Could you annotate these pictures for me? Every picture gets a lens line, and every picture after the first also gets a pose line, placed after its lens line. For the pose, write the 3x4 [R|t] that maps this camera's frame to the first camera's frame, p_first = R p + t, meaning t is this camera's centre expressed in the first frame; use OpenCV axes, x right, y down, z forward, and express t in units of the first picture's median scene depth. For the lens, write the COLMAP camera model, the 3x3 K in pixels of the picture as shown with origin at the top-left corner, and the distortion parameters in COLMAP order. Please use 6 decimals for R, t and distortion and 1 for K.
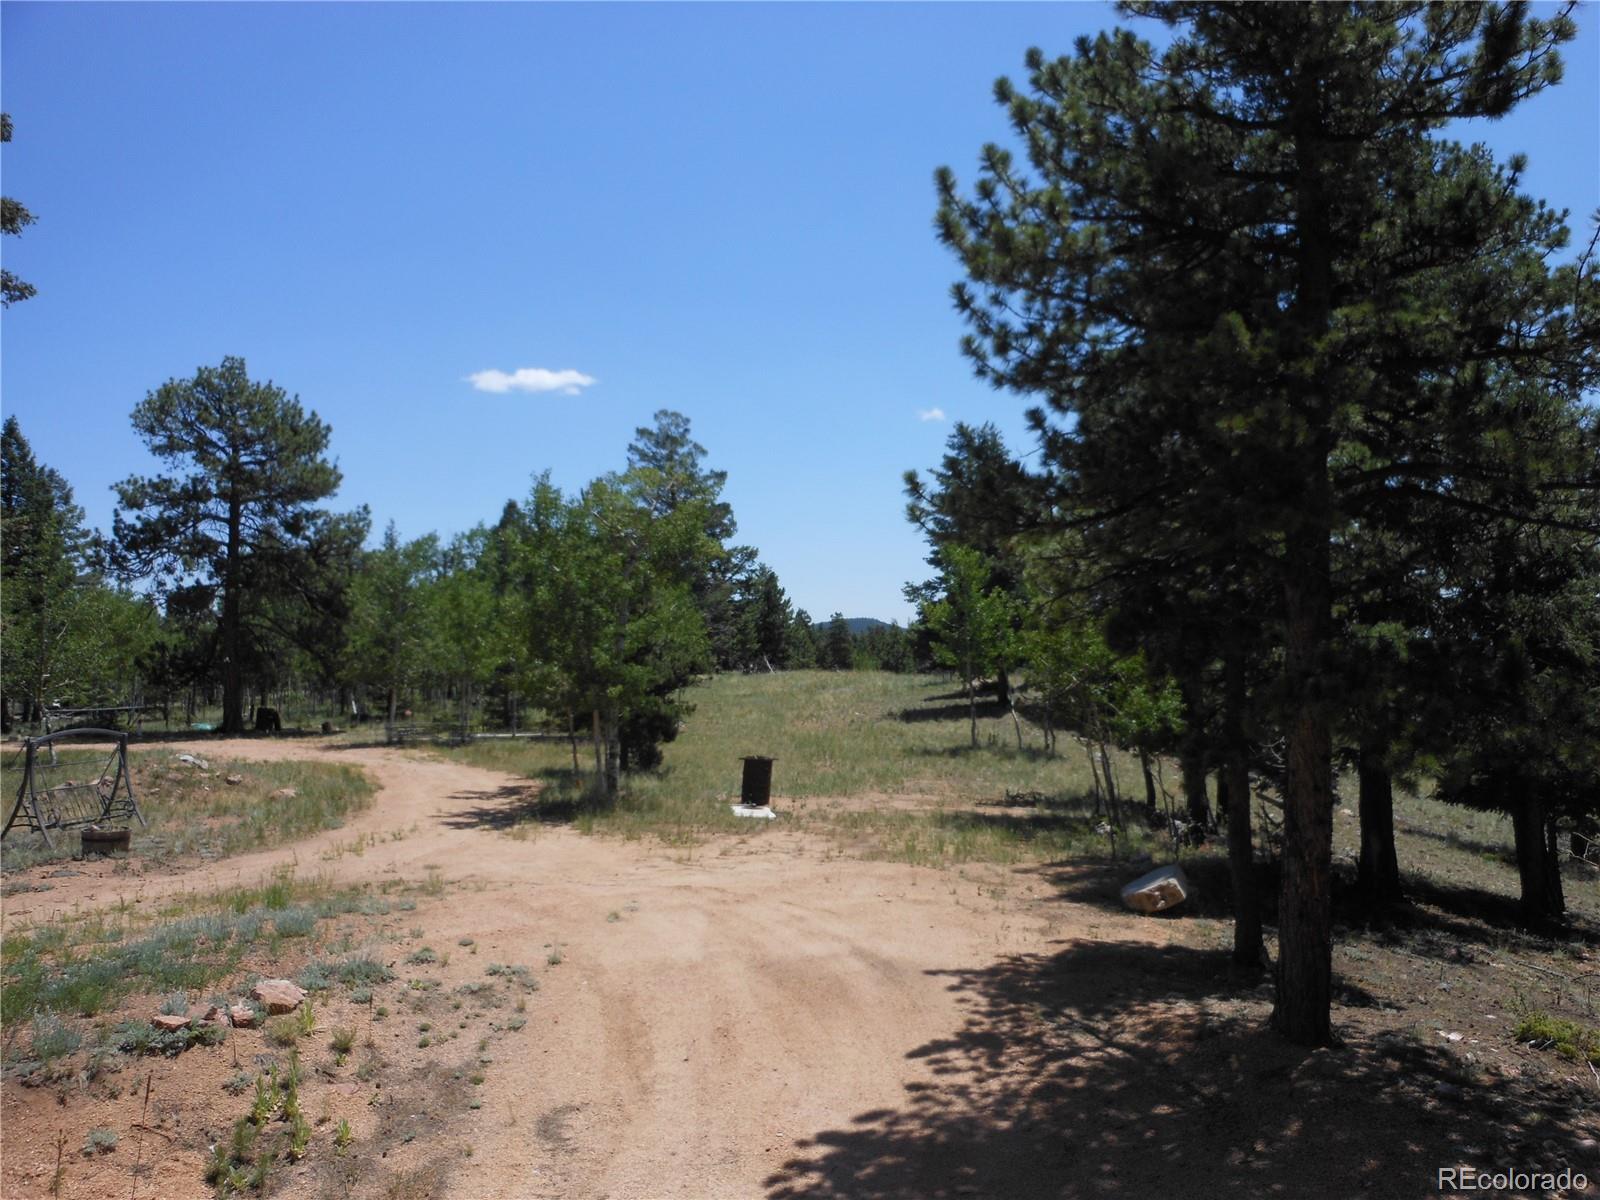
lens RADIAL K [[1301.7, 0, 800.0], [0, 1301.7, 600.0], [0, 0, 1]] dist [0.086905, 0.000513]
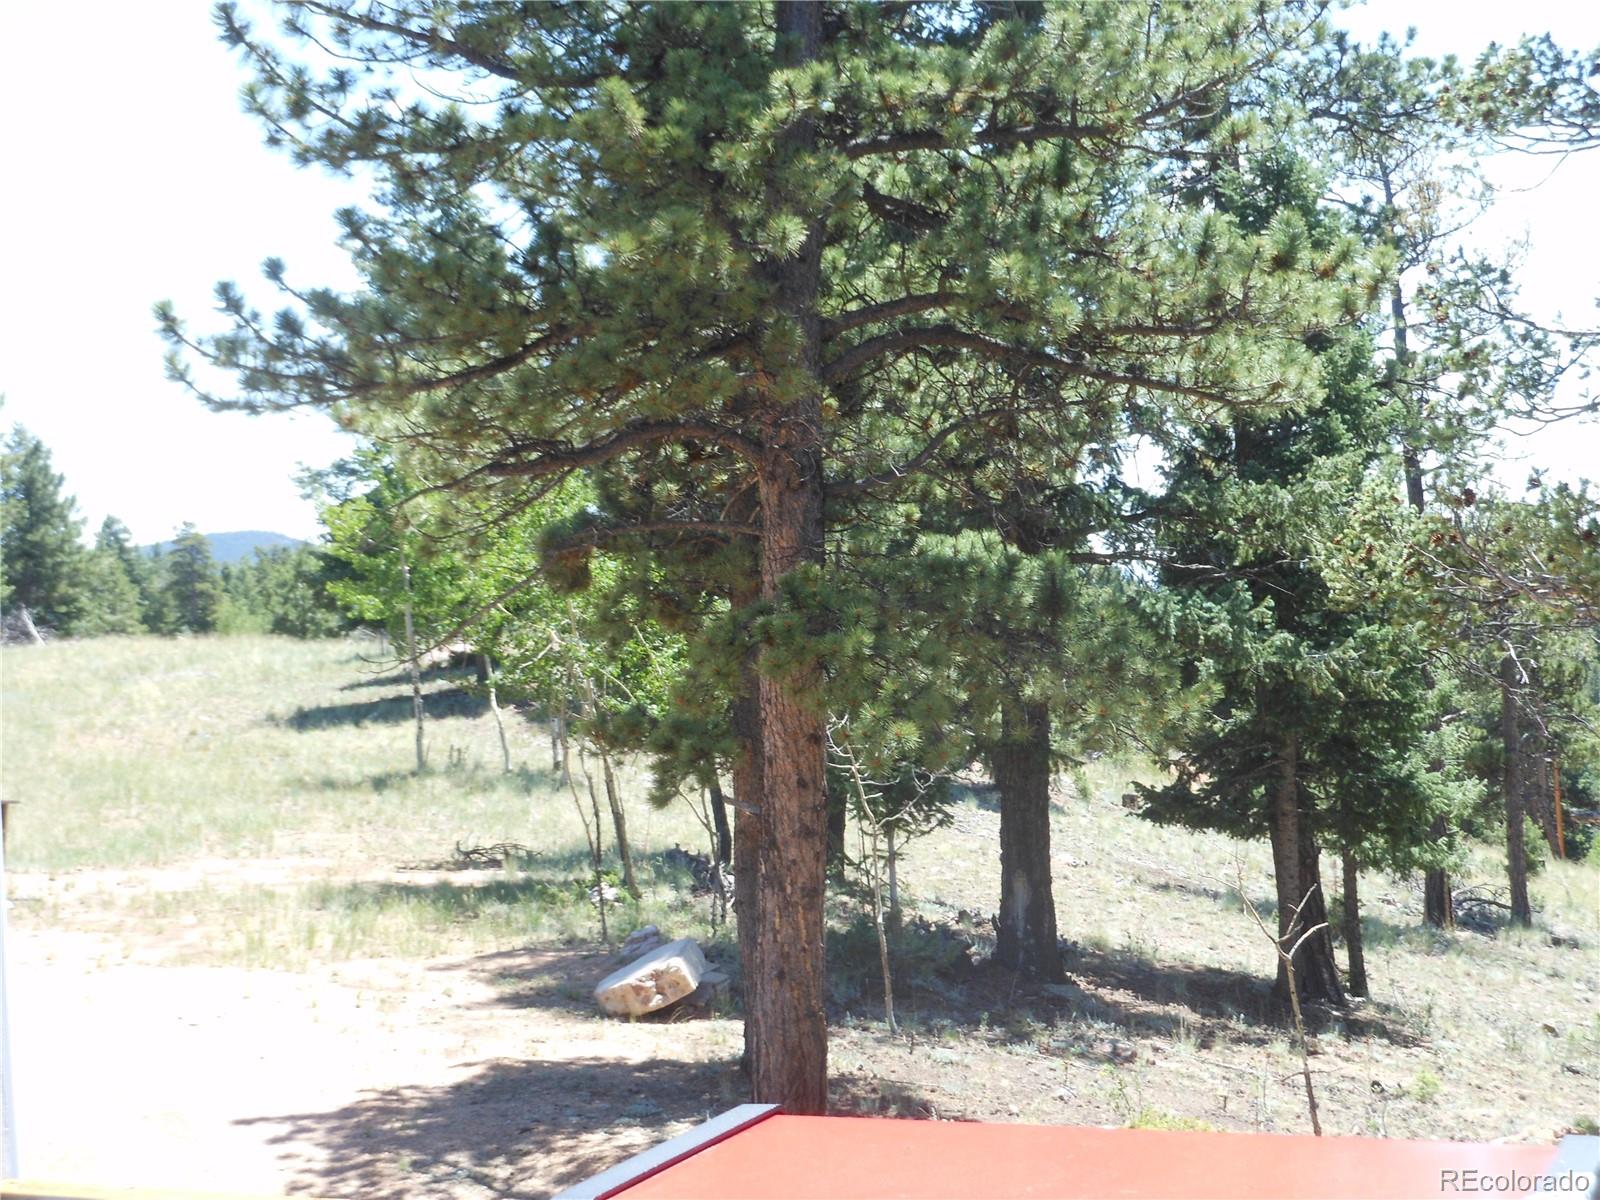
lens RADIAL K [[2857.3, 0, 800.0], [0, 2857.3, 600.0], [0, 0, 1]] dist [0.078343, 0.322663]
pose [[0.976823, -0.019047, 0.213199, 0.052032], [0.010560, 0.999108, 0.040876, -0.005009], [-0.213787, -0.037677, 0.976153, -0.241191]]
